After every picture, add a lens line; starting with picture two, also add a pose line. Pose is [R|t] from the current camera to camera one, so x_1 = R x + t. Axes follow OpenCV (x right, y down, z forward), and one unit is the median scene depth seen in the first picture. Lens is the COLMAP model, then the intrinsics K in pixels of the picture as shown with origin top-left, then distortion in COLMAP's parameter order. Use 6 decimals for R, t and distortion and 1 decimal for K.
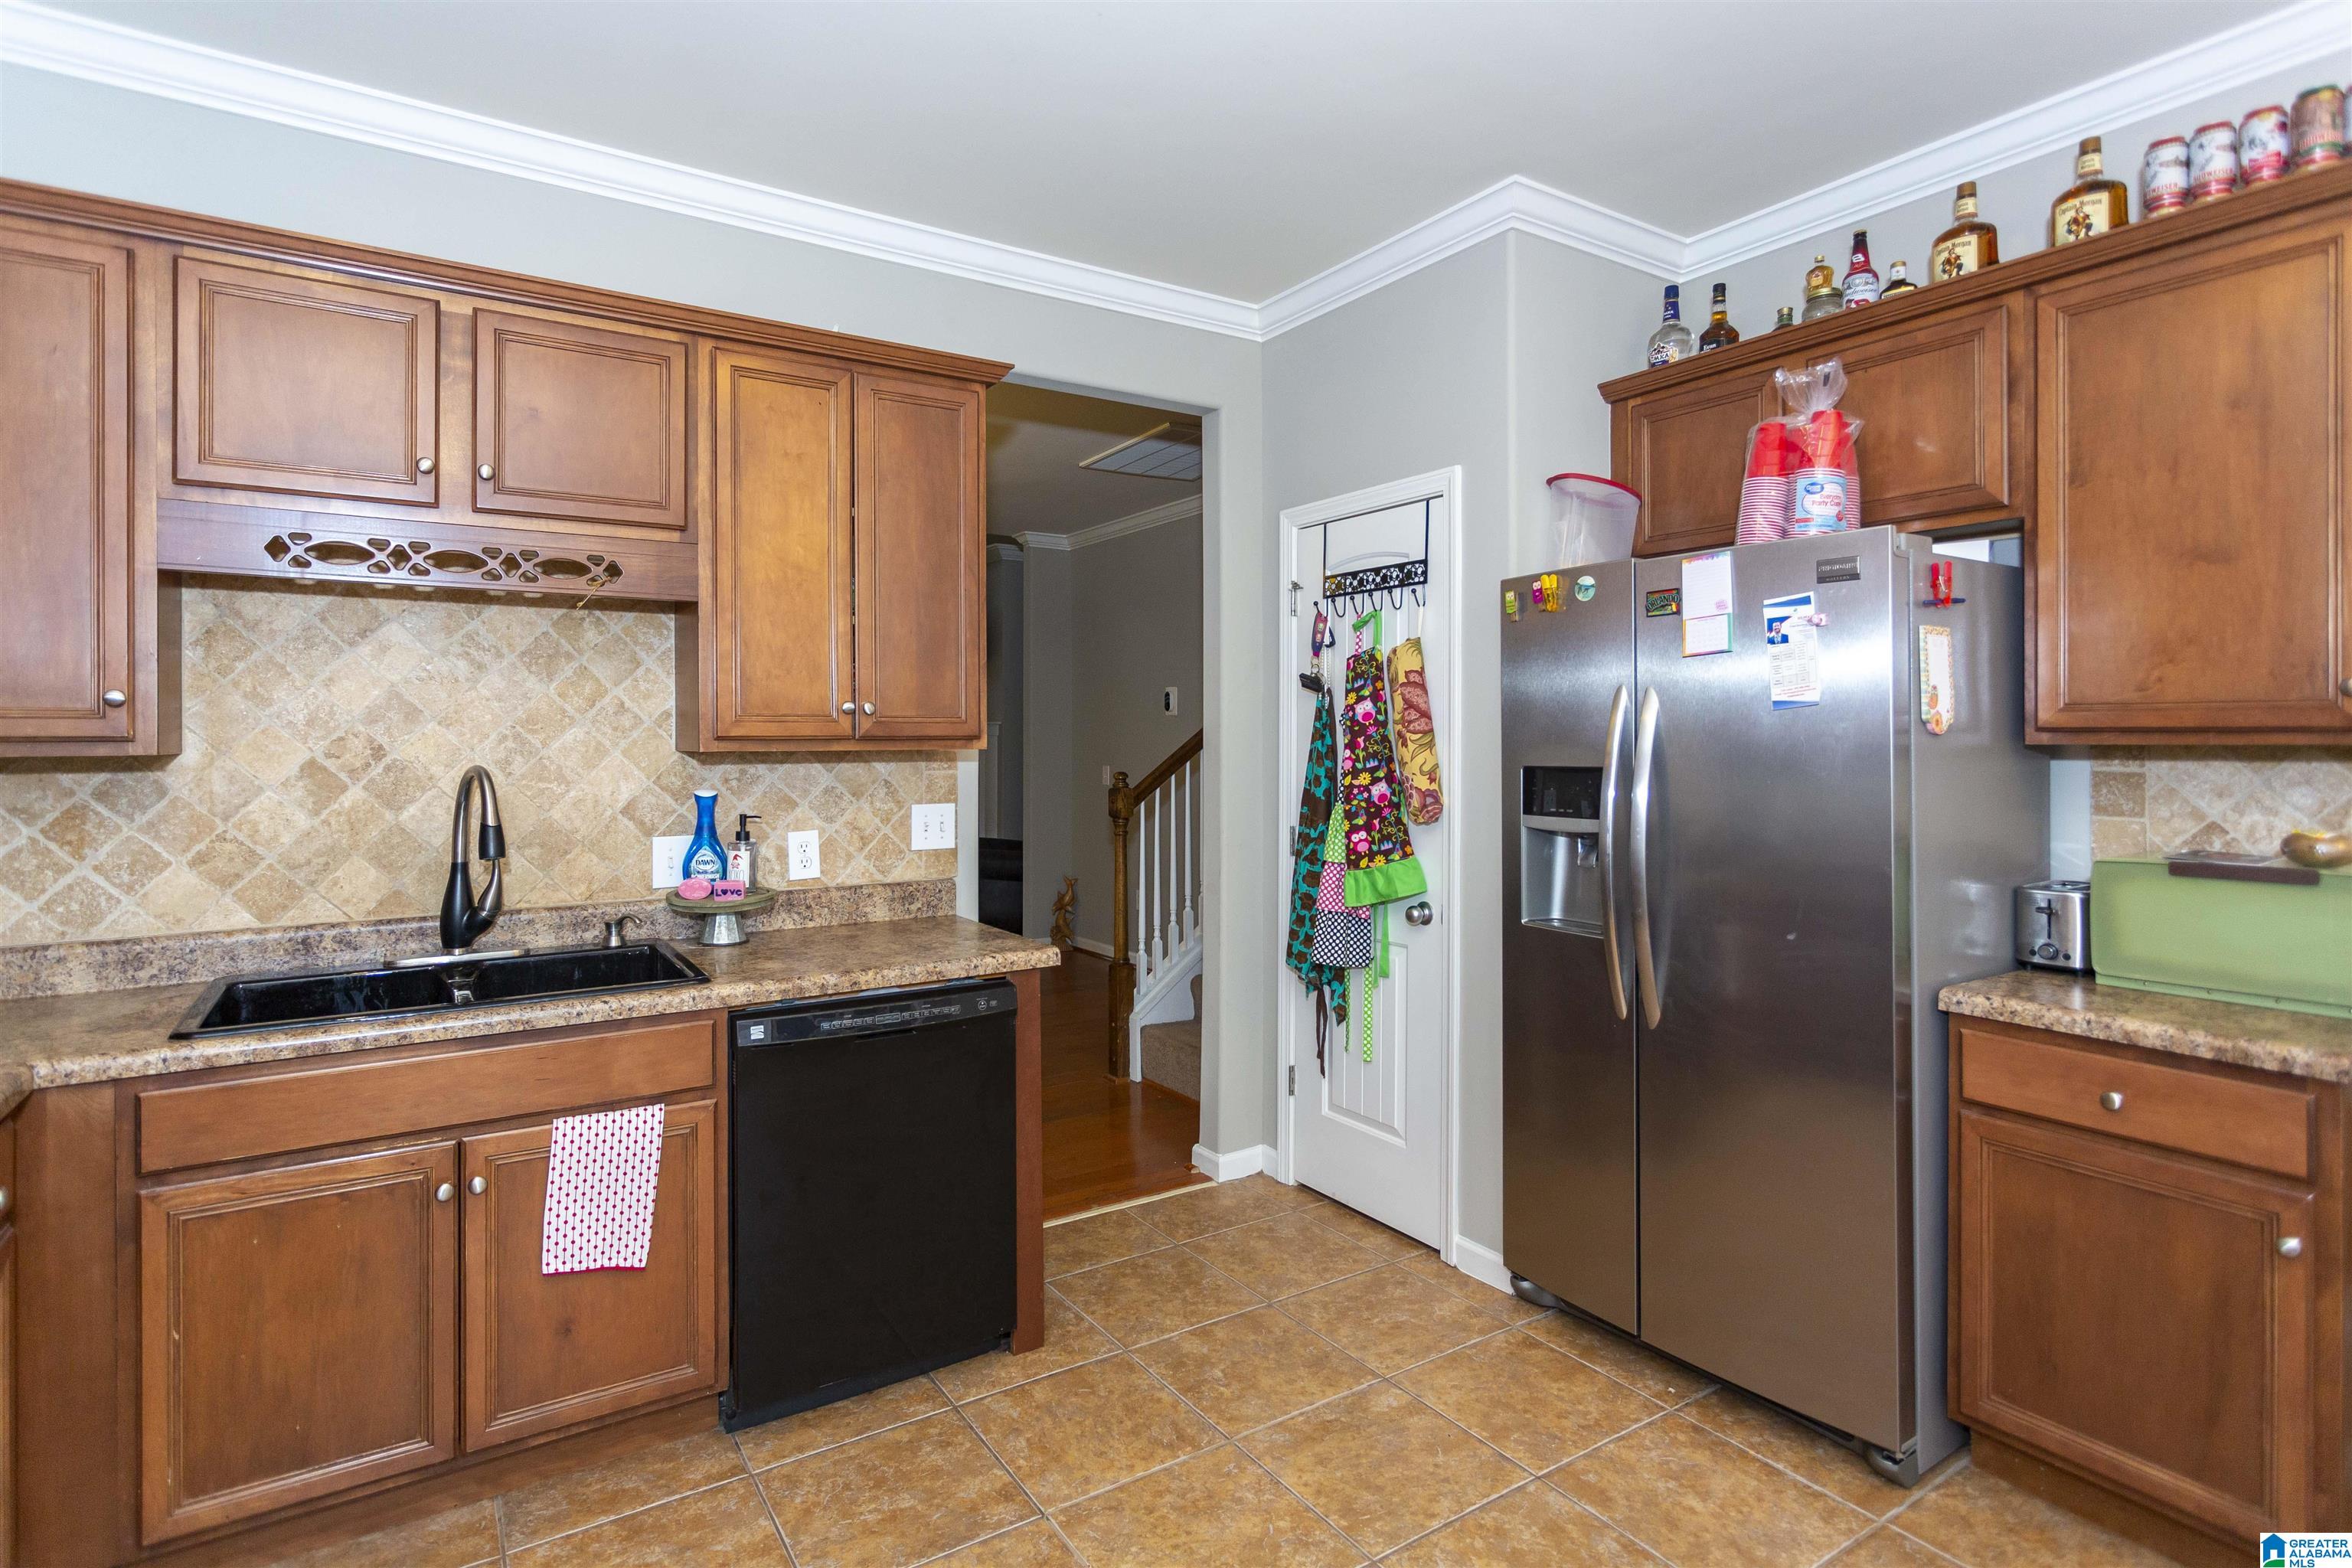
lens RADIAL K [[1165.7, 0, 1168.6], [0, 1165.7, 760.5], [0, 0, 1]] dist [-0.025126, 0.000416]
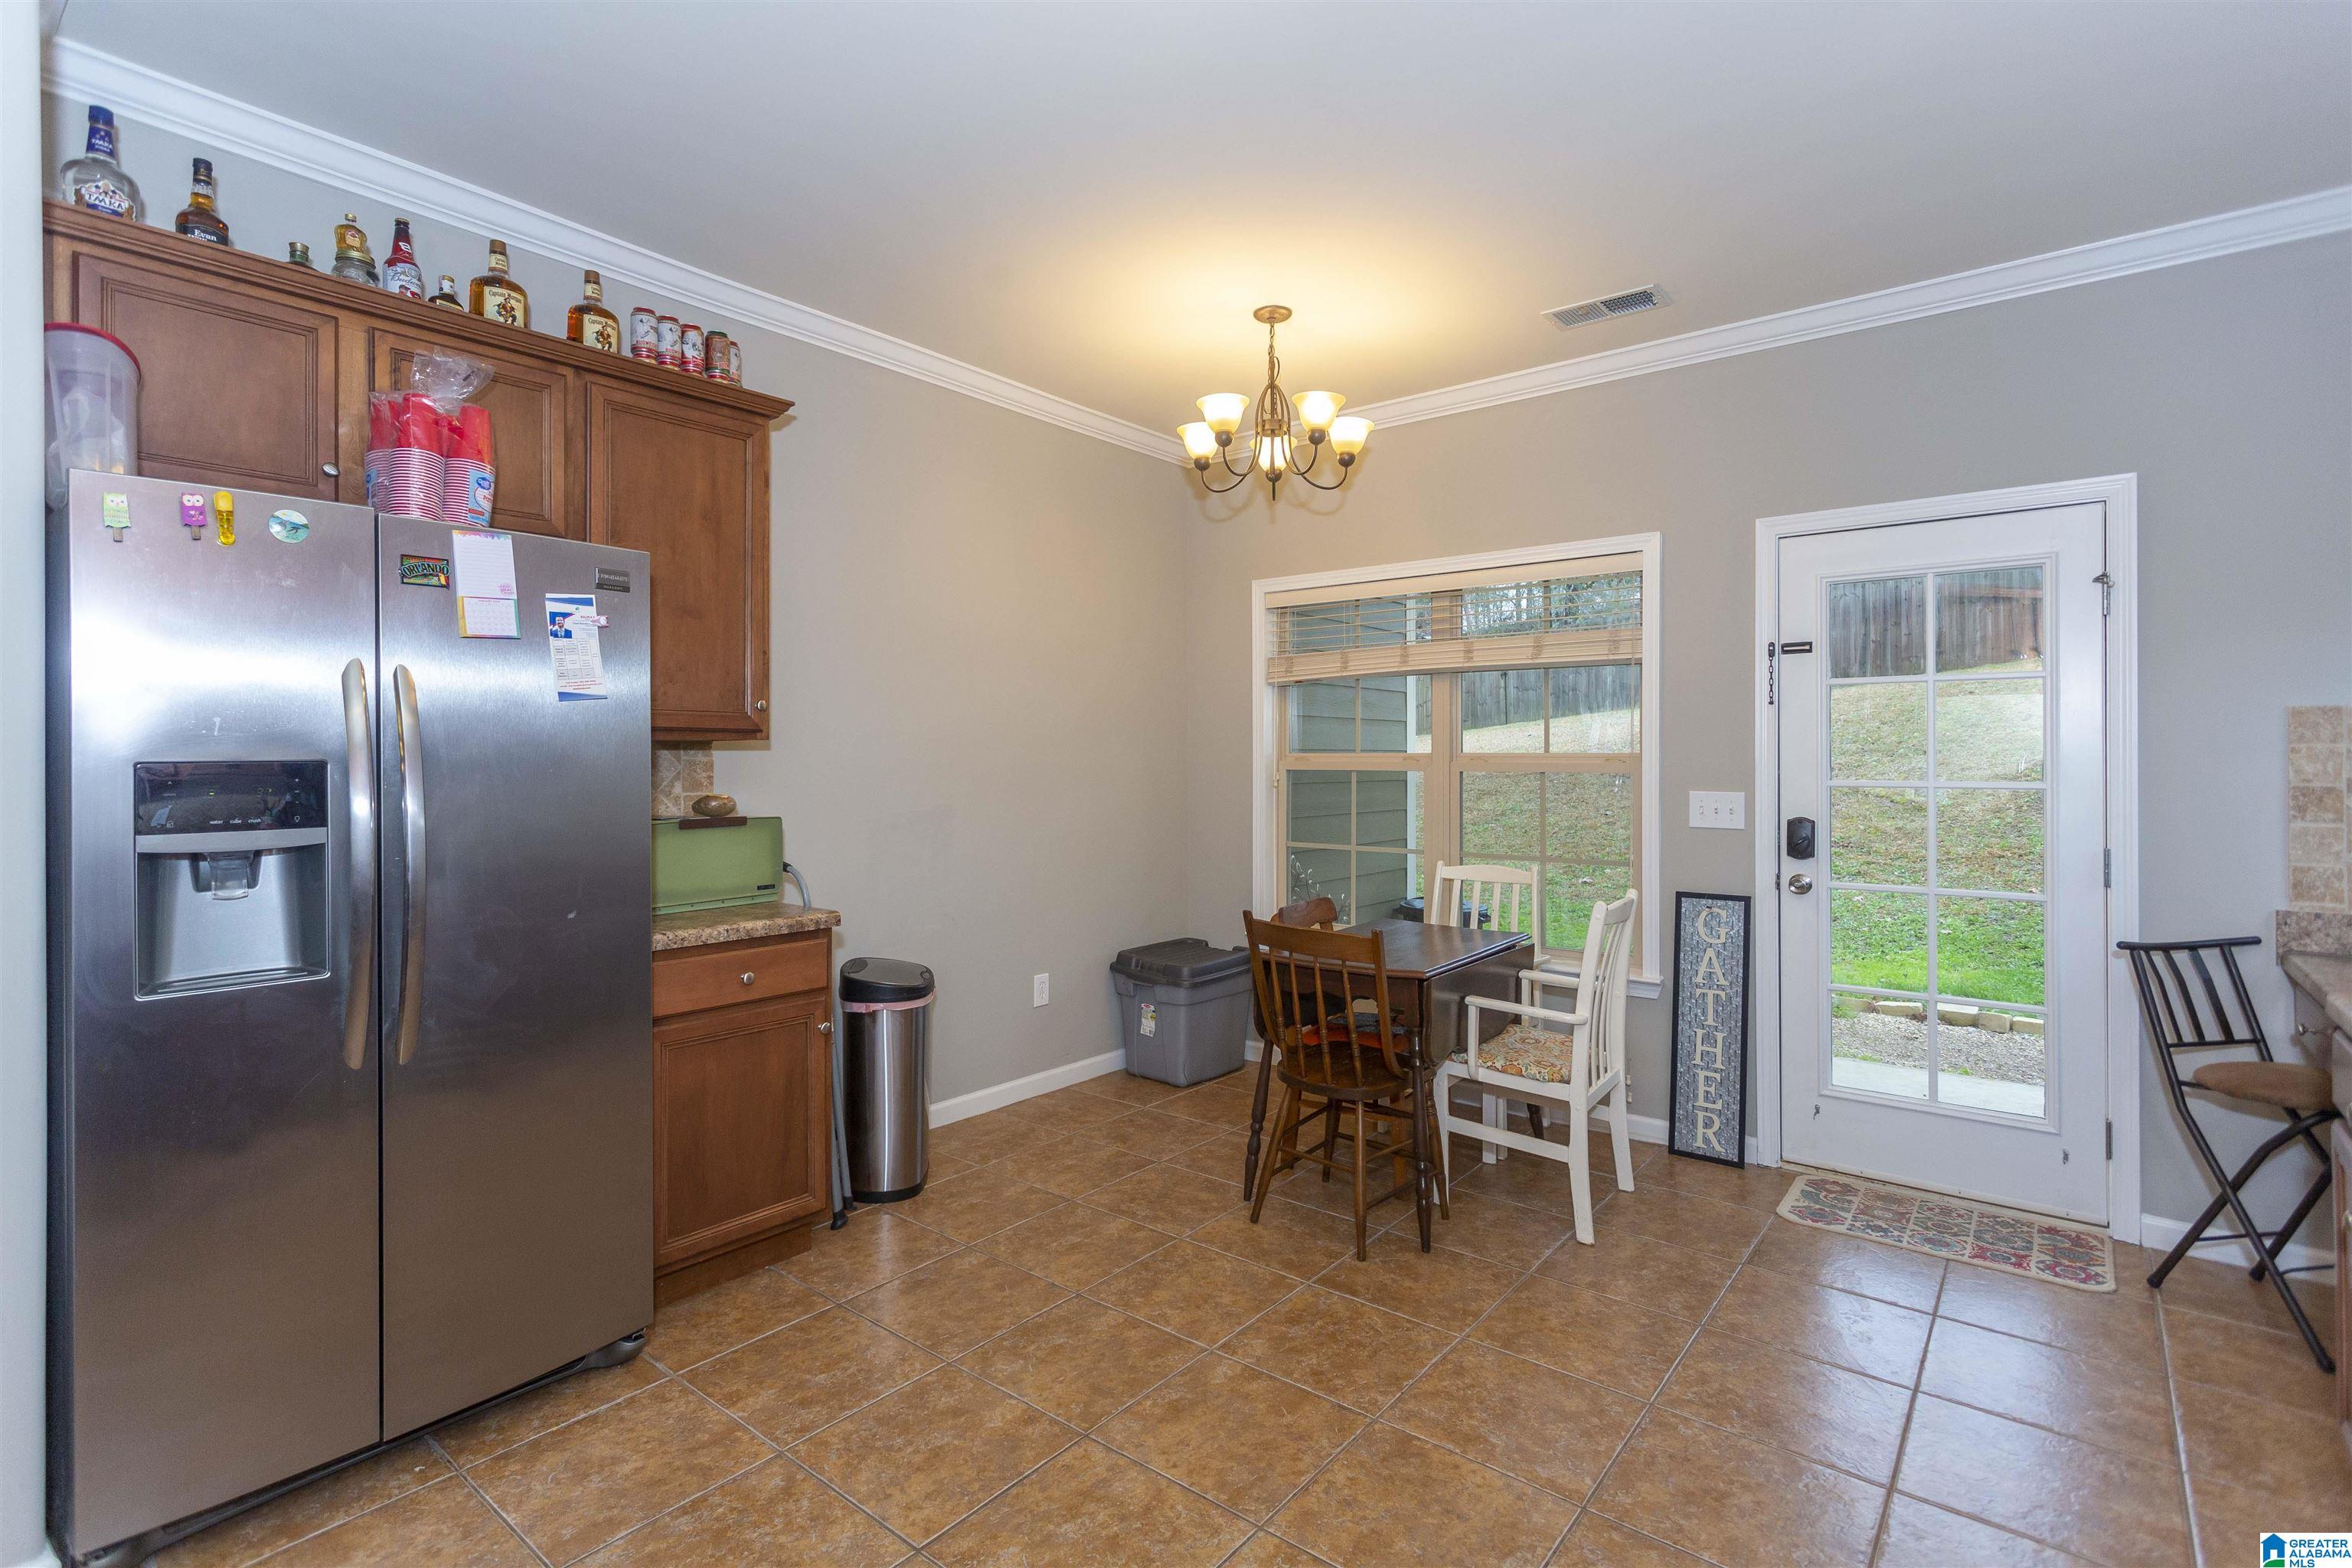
lens RADIAL K [[1123.9, 0, 1143.2], [0, 1123.9, 760.7], [0, 0, 1]] dist [0.007773, 0.000006]
pose [[-0.303529, -0.001367, 0.952821, -0.607362], [0.018951, 0.999792, 0.007471, 0.013680], [-0.952634, 0.020325, -0.303440, 0.801752]]
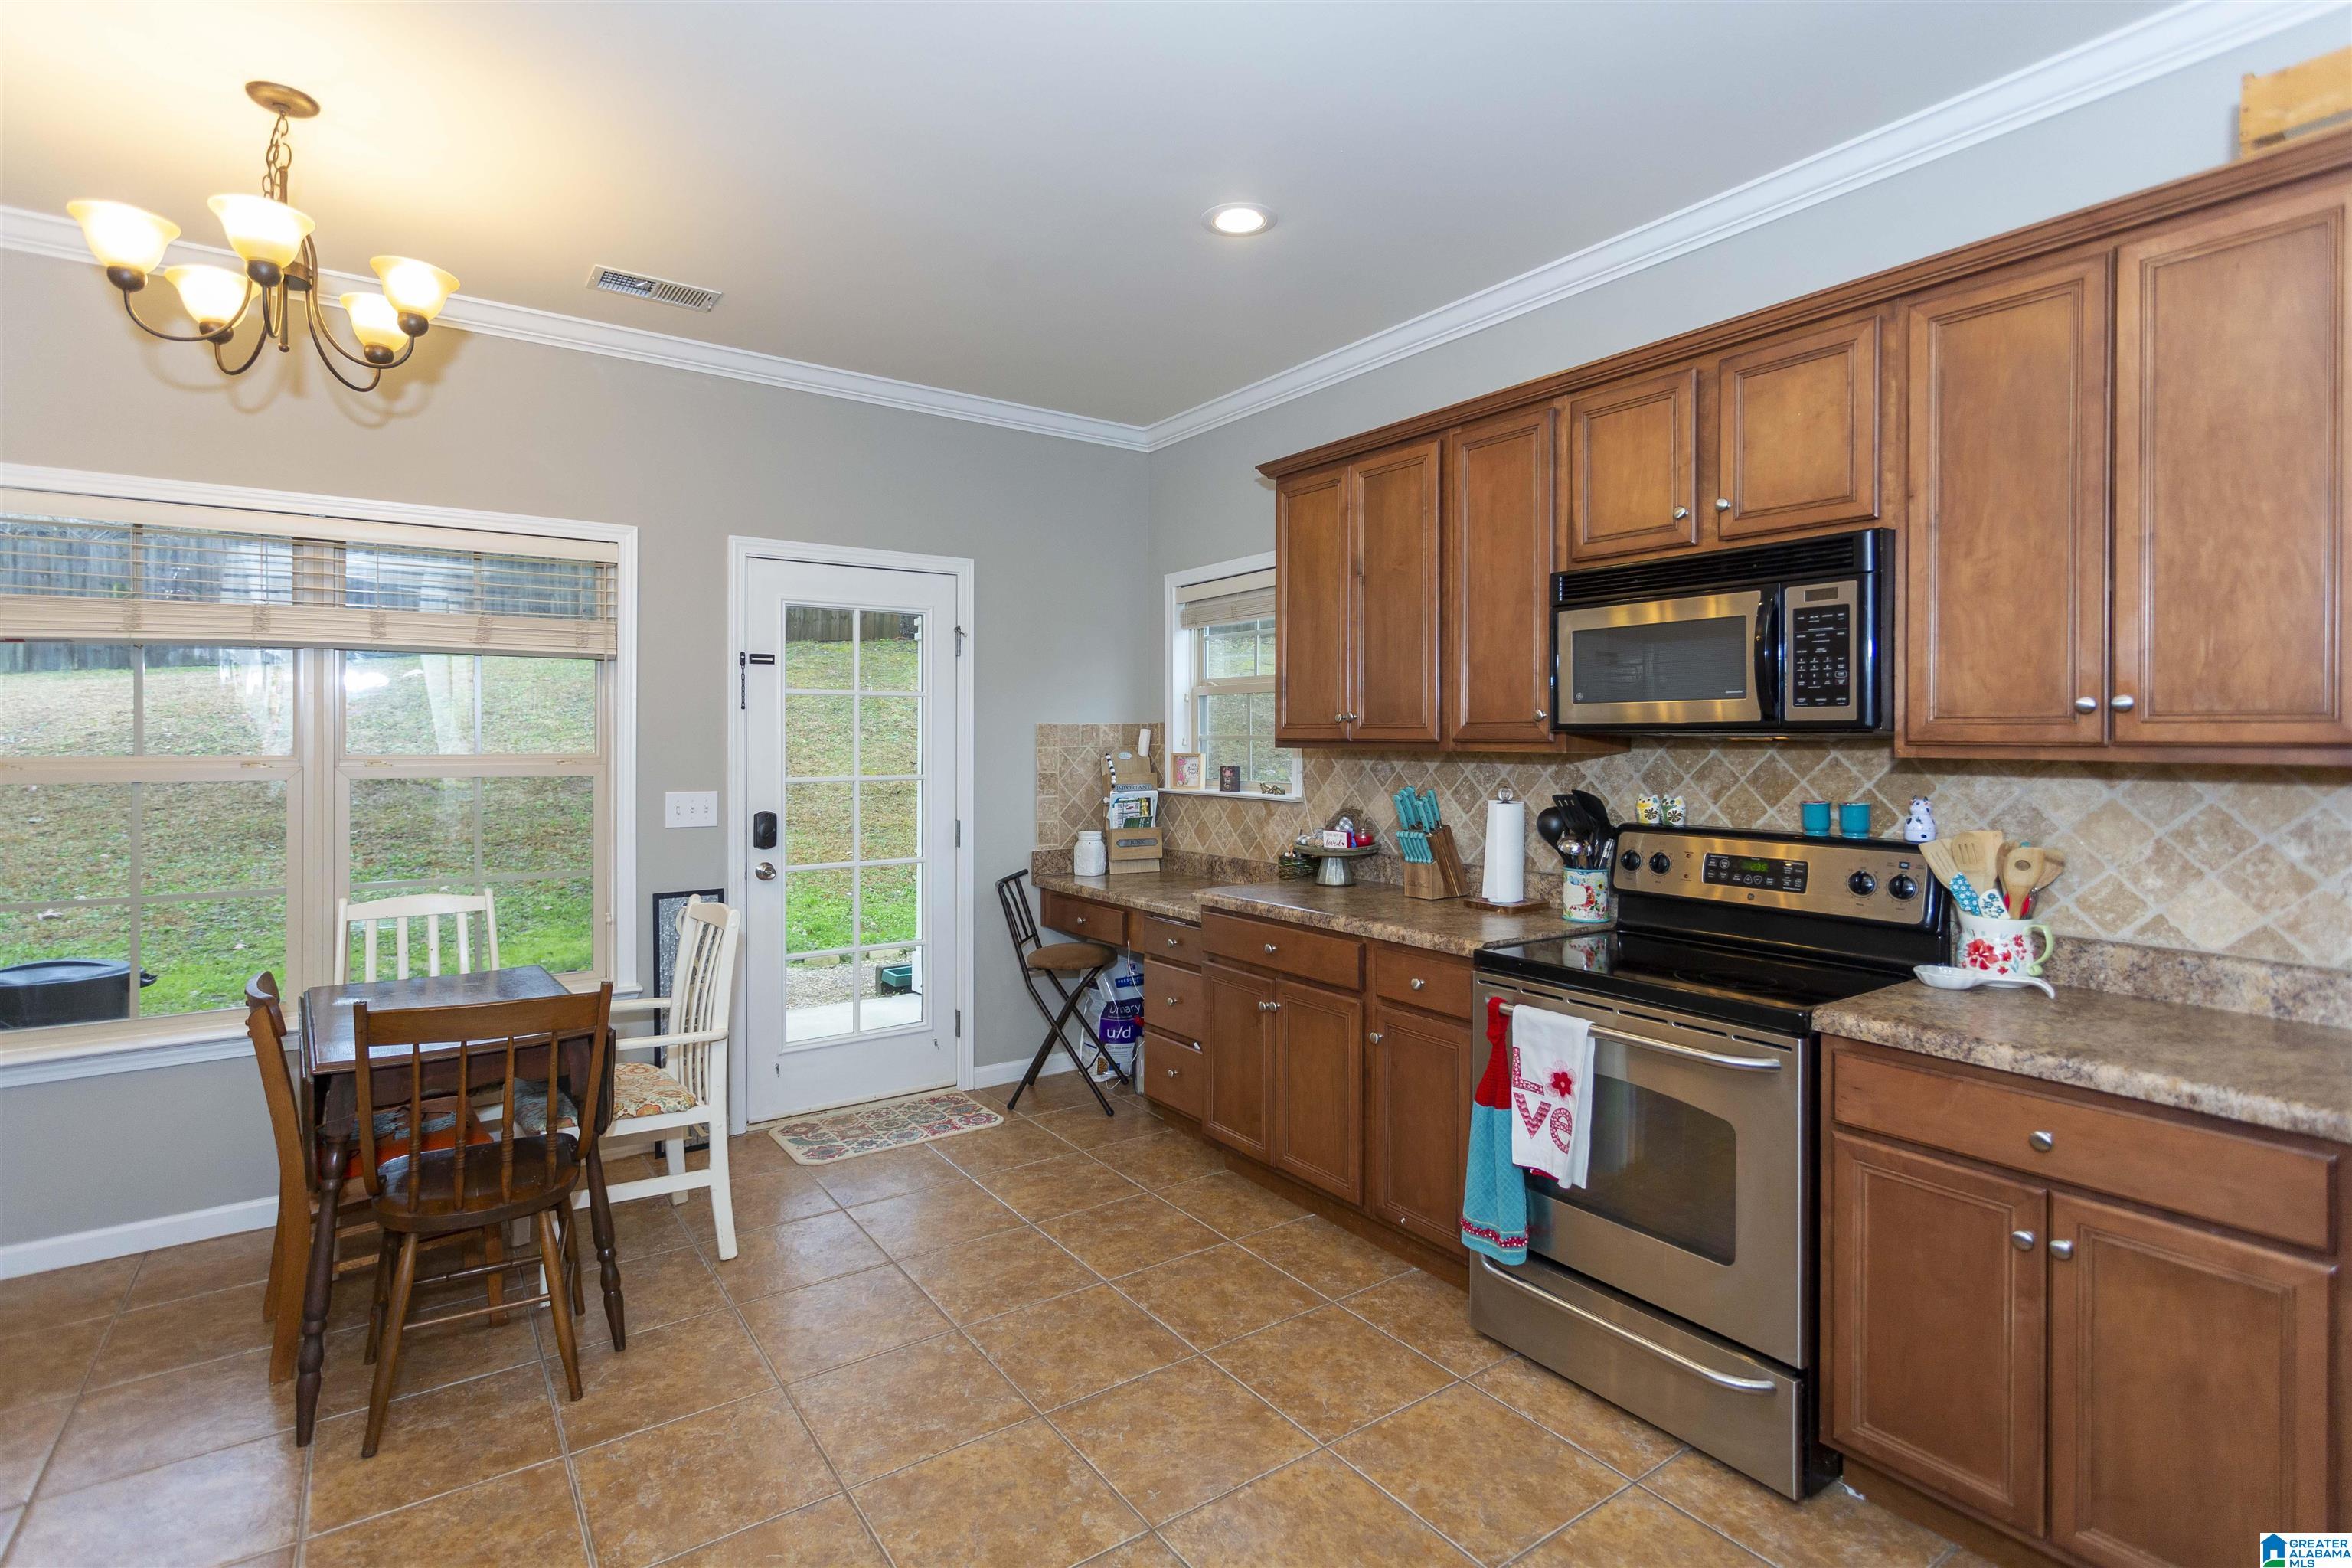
lens RADIAL K [[1134.6, 0, 1175.5], [0, 1134.6, 743.6], [0, 0, 1]] dist [0.004999, 0.000059]
pose [[-0.998869, 0.000434, -0.047541, 0.087427], [-0.000763, 0.999683, 0.025157, -0.030143], [0.047537, 0.025165, -0.998552, 1.264902]]
